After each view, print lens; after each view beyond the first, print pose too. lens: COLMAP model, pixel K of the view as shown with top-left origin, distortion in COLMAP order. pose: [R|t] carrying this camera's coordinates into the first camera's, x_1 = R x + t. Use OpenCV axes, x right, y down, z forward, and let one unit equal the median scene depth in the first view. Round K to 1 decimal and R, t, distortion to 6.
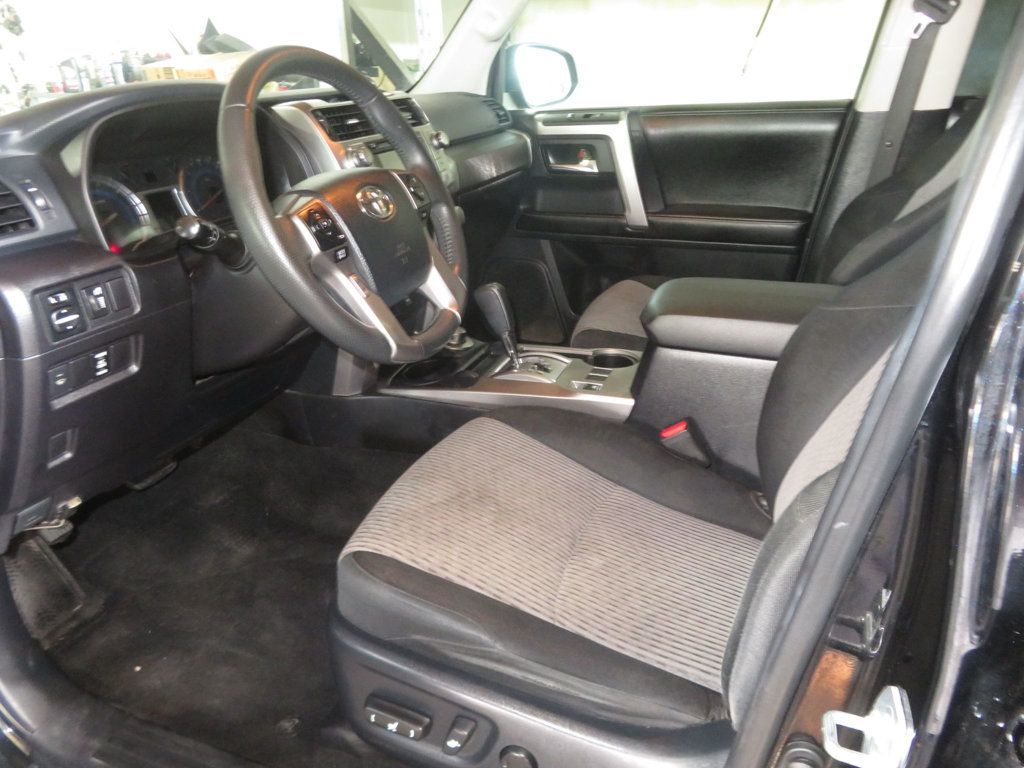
lens RADIAL K [[732.8, 0, 512.0], [0, 732.8, 384.0], [0, 0, 1]] dist [-0.007588, 0.005497]
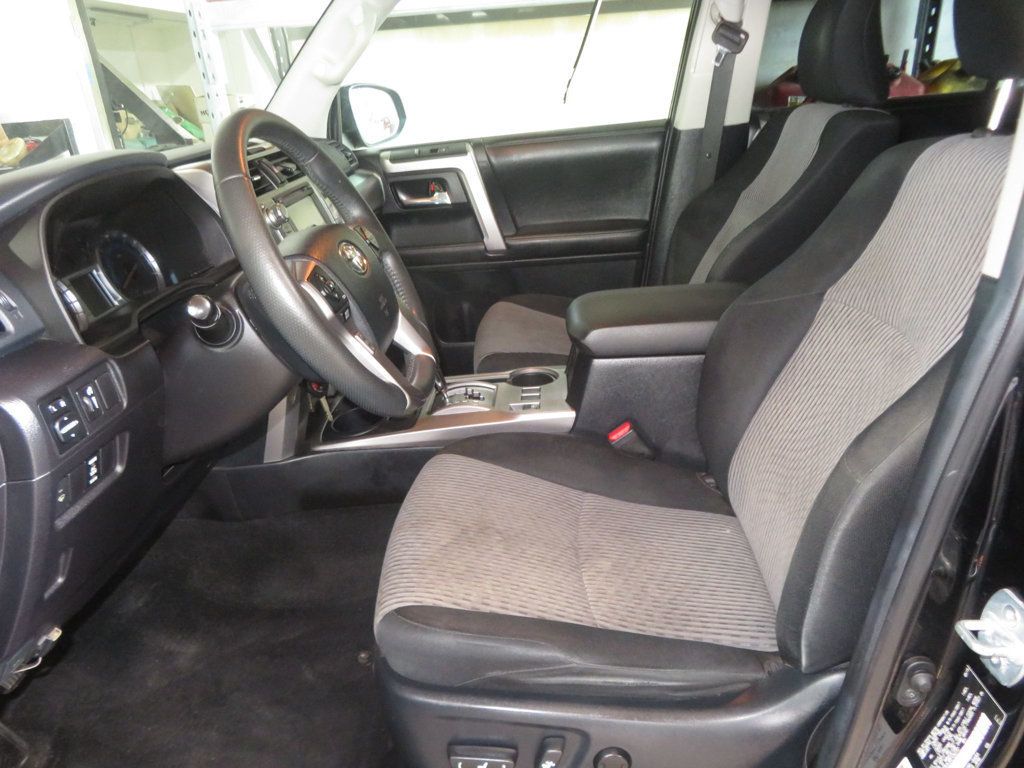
lens RADIAL K [[732.8, 0, 512.0], [0, 732.8, 384.0], [0, 0, 1]] dist [-0.007588, 0.005497]
pose [[0.947296, -0.162699, 0.275968, -0.218270], [0.171208, 0.985211, -0.006857, -0.027282], [-0.270771, 0.053744, 0.961142, -0.005501]]
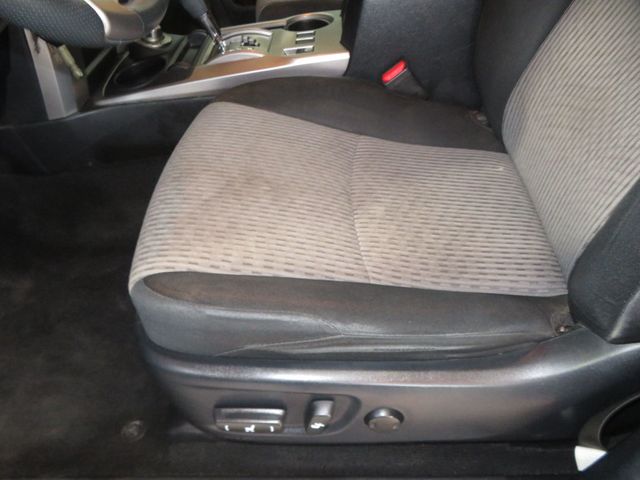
lens RADIAL K [[472.3, 0, 320.0], [0, 472.3, 240.0], [0, 0, 1]] dist [-0.025701, 0.000269]
pose [[0.937672, -0.289442, 0.192342, -0.084721], [0.211277, 0.914224, 0.345769, 0.026647], [-0.275924, -0.283580, 0.918394, 0.324276]]
